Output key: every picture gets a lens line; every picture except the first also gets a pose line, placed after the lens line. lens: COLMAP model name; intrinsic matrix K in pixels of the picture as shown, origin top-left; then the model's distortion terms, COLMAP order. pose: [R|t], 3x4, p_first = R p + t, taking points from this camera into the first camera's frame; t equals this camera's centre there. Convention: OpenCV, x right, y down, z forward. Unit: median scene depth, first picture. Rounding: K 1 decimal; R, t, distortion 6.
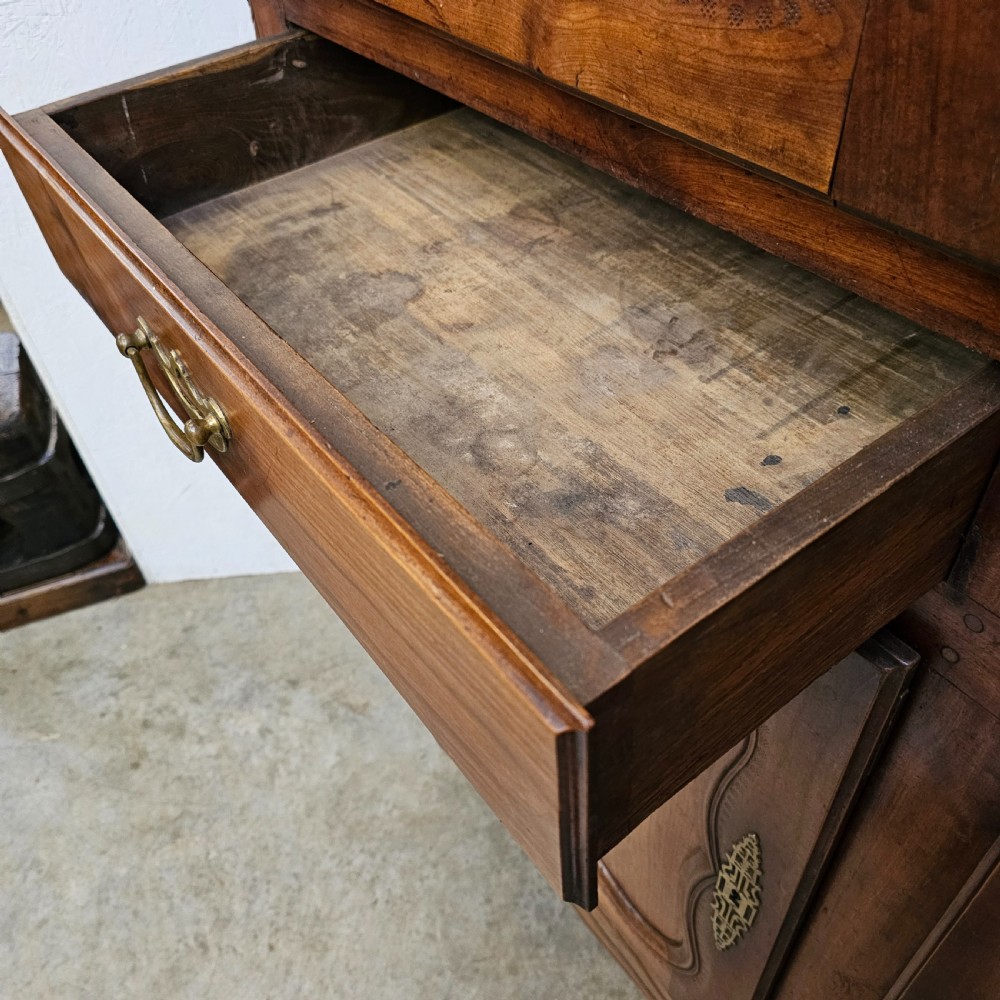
lens RADIAL K [[908.2, 0, 479.2], [0, 908.2, 500.9], [0, 0, 1]] dist [0.001796, -0.004599]
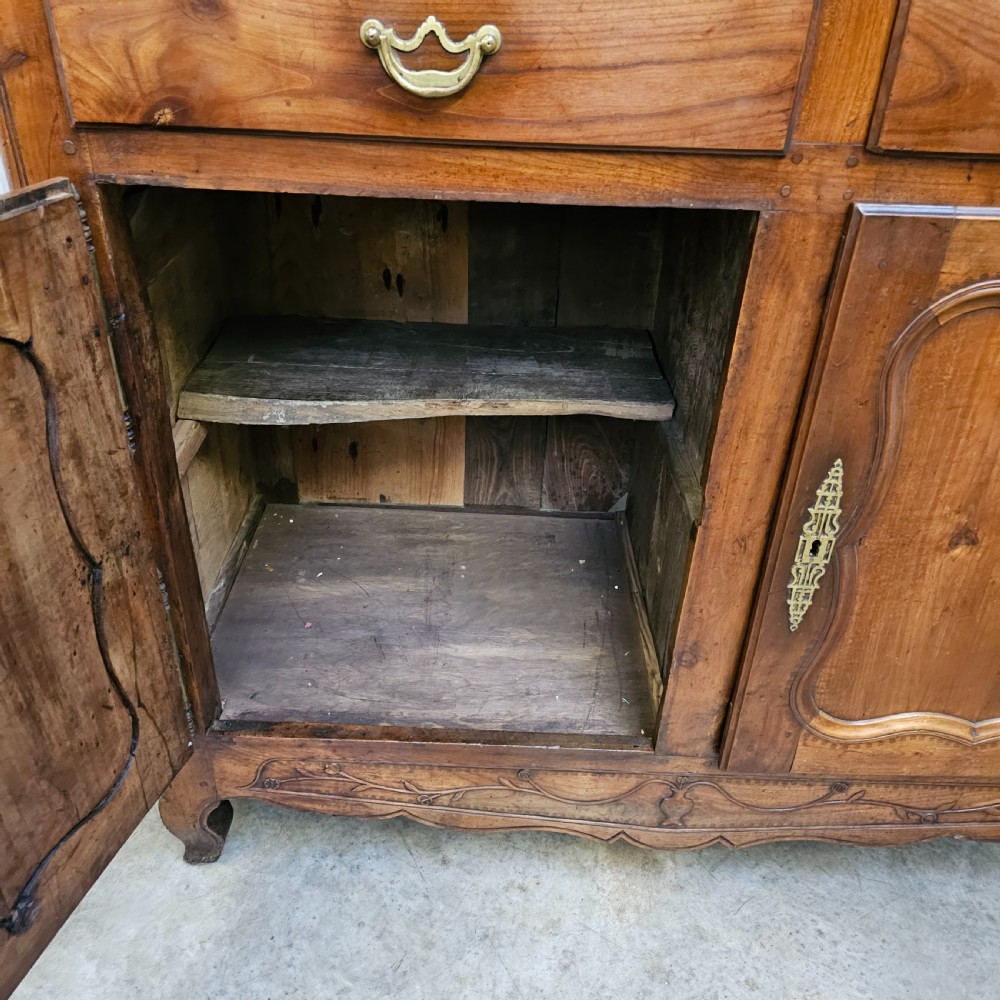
lens RADIAL K [[887.1, 0, 493.1], [0, 887.1, 516.2], [0, 0, 1]] dist [0.053864, -0.048176]
pose [[0.592442, -0.343047, 0.728925, -0.435090], [0.504719, 0.863275, -0.003942, 0.140392], [-0.627910, 0.370238, 0.684582, 0.106976]]
